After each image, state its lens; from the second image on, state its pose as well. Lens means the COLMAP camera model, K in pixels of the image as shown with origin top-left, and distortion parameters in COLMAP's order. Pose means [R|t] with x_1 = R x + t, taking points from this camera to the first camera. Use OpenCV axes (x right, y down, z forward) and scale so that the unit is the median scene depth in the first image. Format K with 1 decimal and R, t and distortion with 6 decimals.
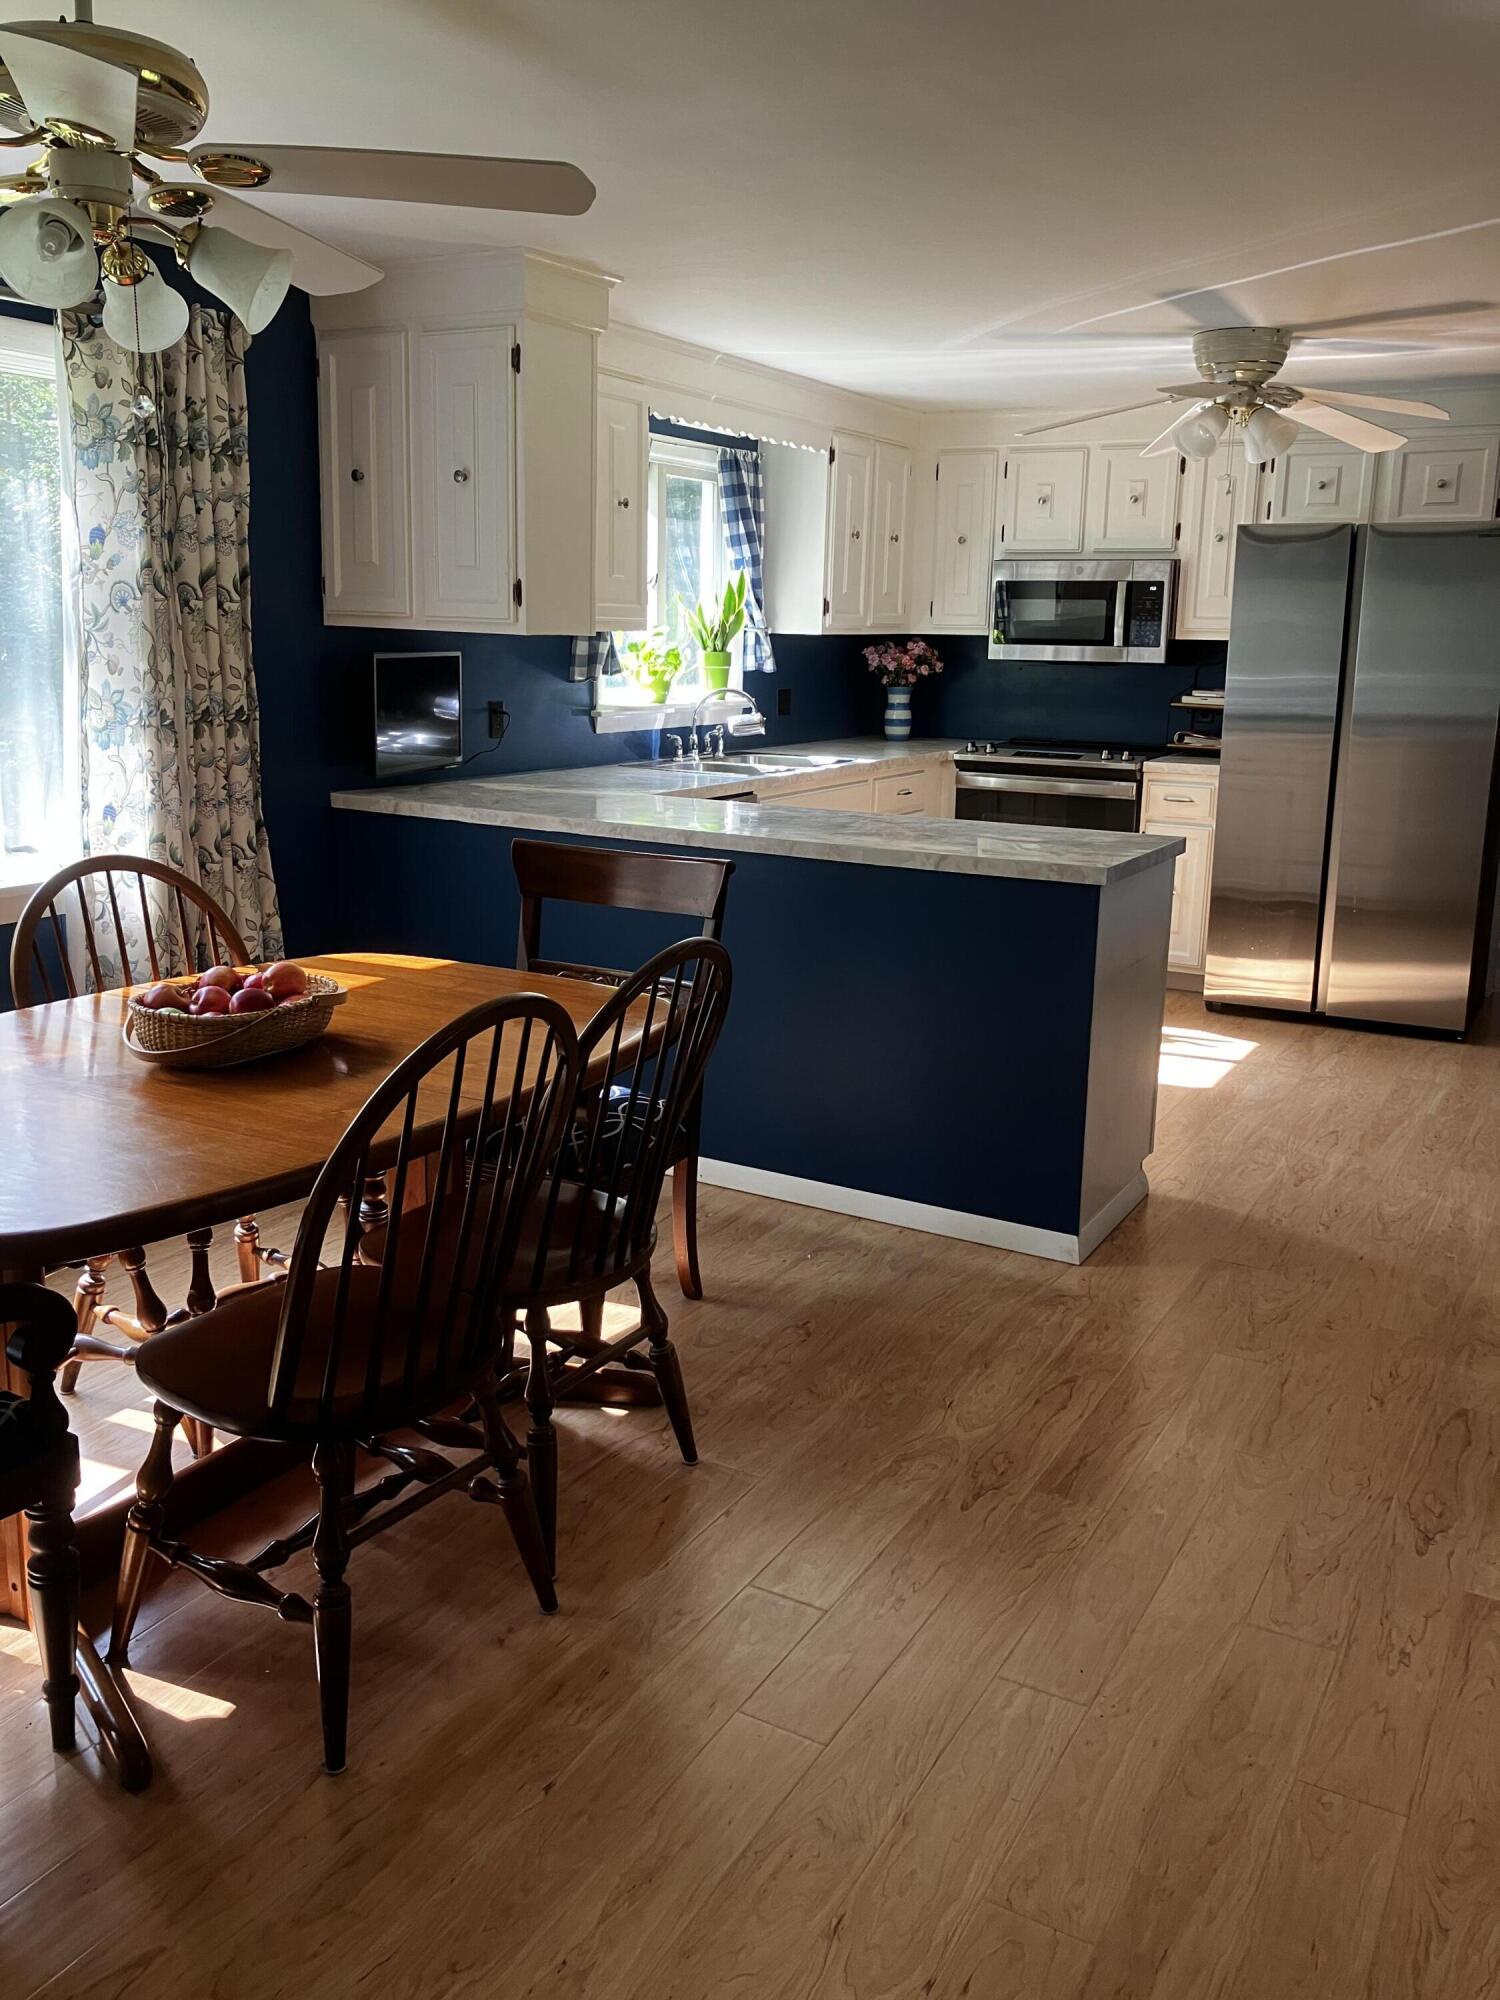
lens RADIAL K [[1635.8, 0, 752.6], [0, 1635.8, 994.1], [0, 0, 1]] dist [0.017982, -0.025950]
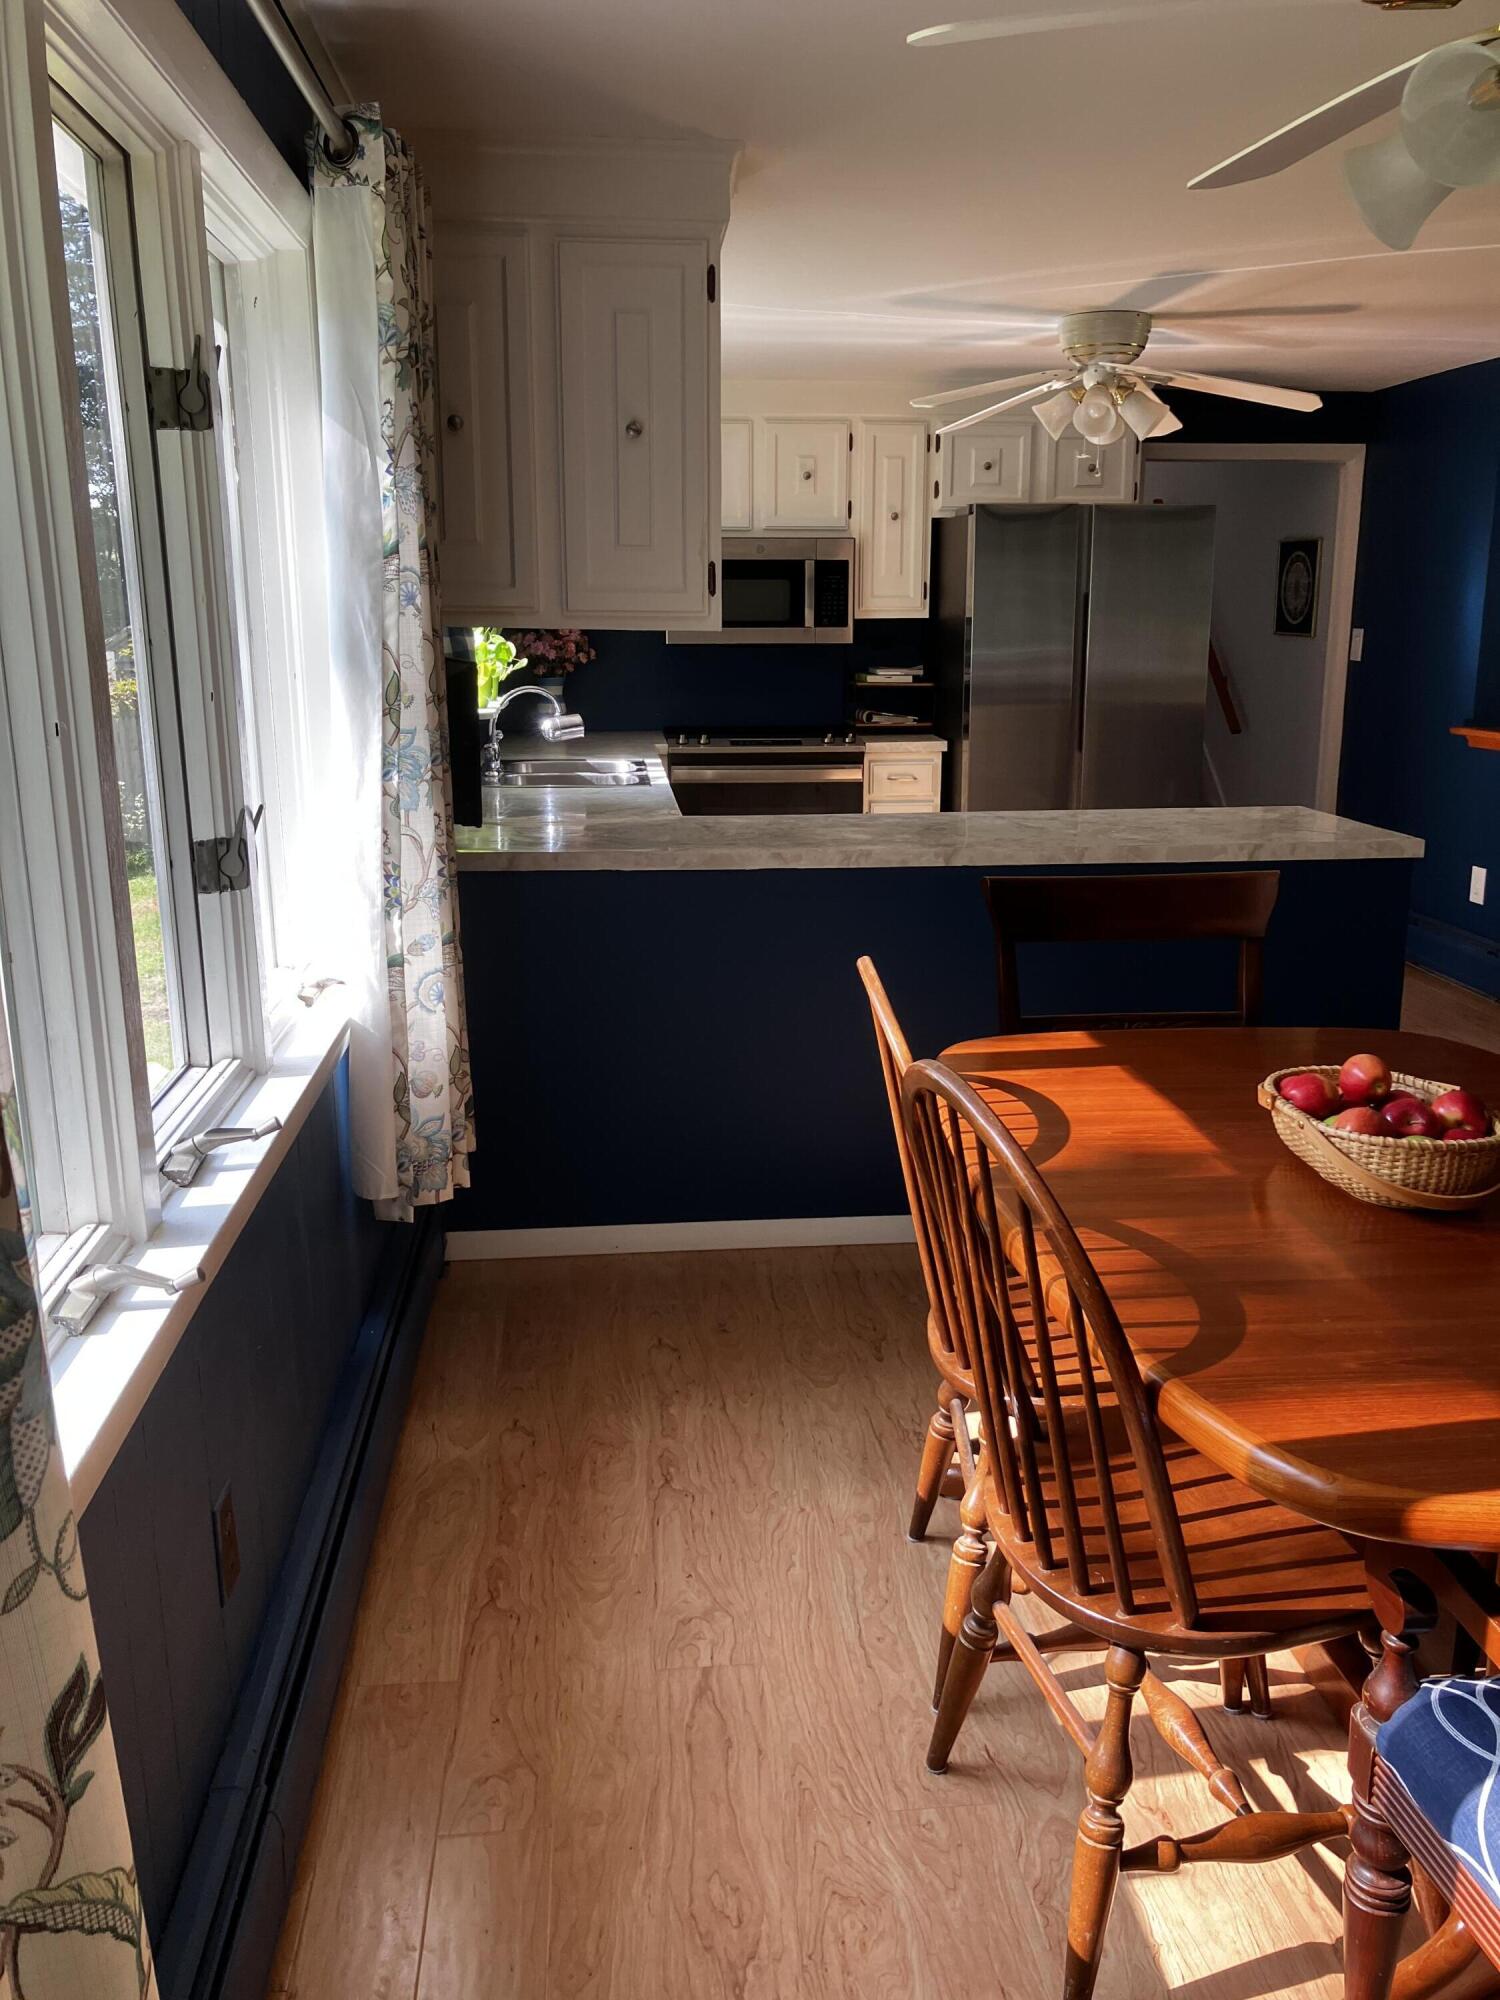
lens RADIAL K [[1635.8, 0, 747.5], [0, 1635.8, 1018.9], [0, 0, 1]] dist [0.017982, -0.025950]
pose [[0.833527, -0.152951, 0.530885, -0.572350], [0.137780, 0.988101, 0.068353, -0.082662], [-0.535023, 0.016171, 0.844683, 0.307604]]
